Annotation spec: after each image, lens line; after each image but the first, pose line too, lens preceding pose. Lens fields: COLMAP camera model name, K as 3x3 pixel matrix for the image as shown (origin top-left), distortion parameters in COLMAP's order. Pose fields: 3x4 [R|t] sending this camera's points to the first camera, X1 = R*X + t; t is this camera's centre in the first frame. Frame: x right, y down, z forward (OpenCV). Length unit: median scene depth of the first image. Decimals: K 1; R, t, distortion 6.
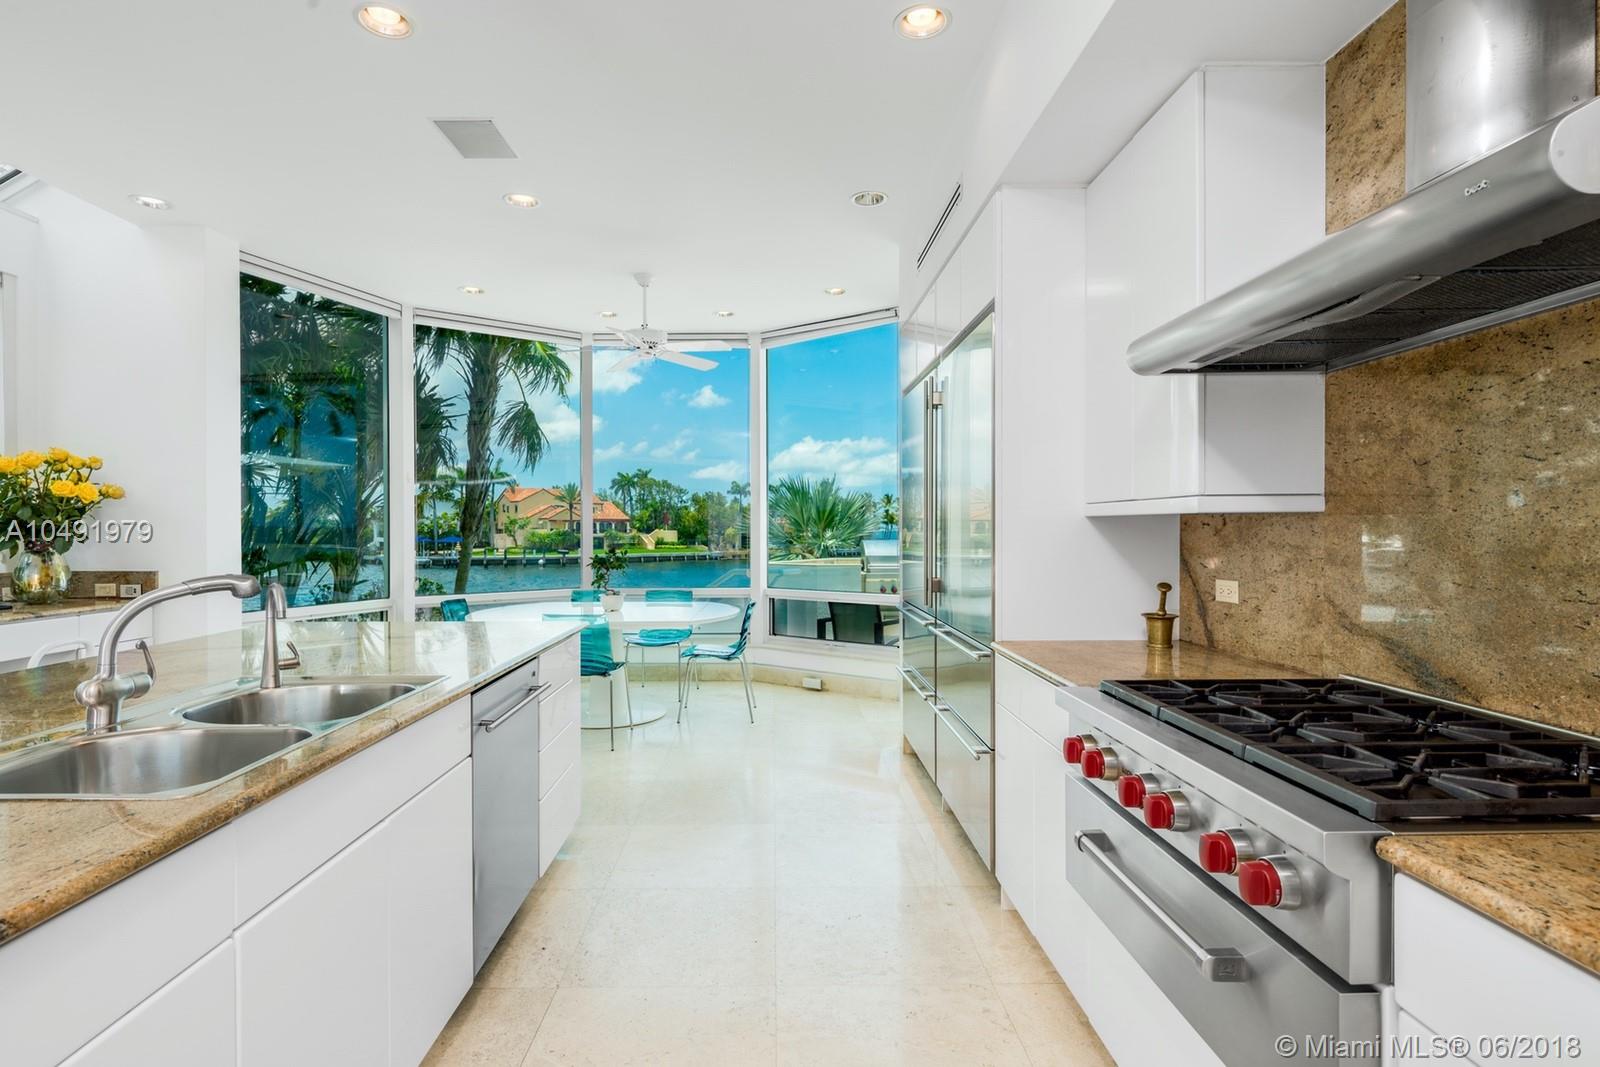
lens RADIAL K [[775.3, 0, 789.4], [0, 775.3, 532.4], [0, 0, 1]] dist [-0.002339, -0.000235]
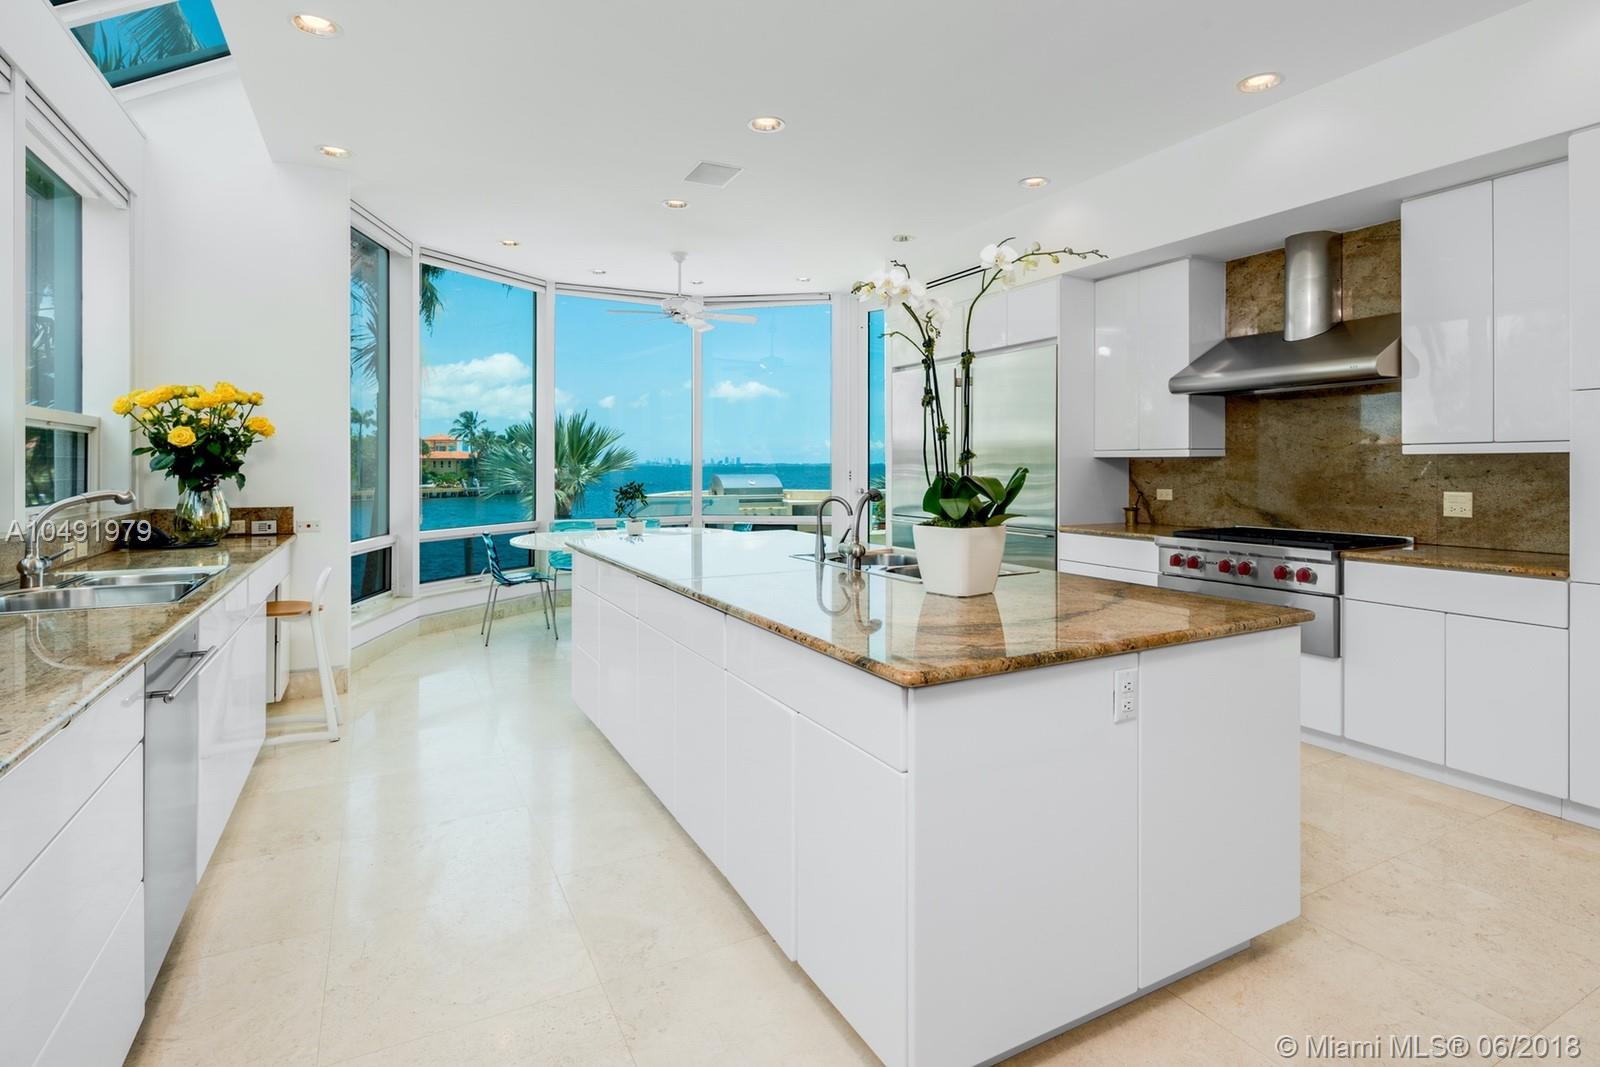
lens RADIAL K [[786.9, 0, 823.6], [0, 786.9, 467.2], [0, 0, 1]] dist [-0.019755, -0.000351]
pose [[0.877844, -0.002433, 0.478940, -0.699522], [0.003055, 0.999995, -0.000521, 0.001189], [-0.478937, 0.001920, 0.877847, -0.222529]]
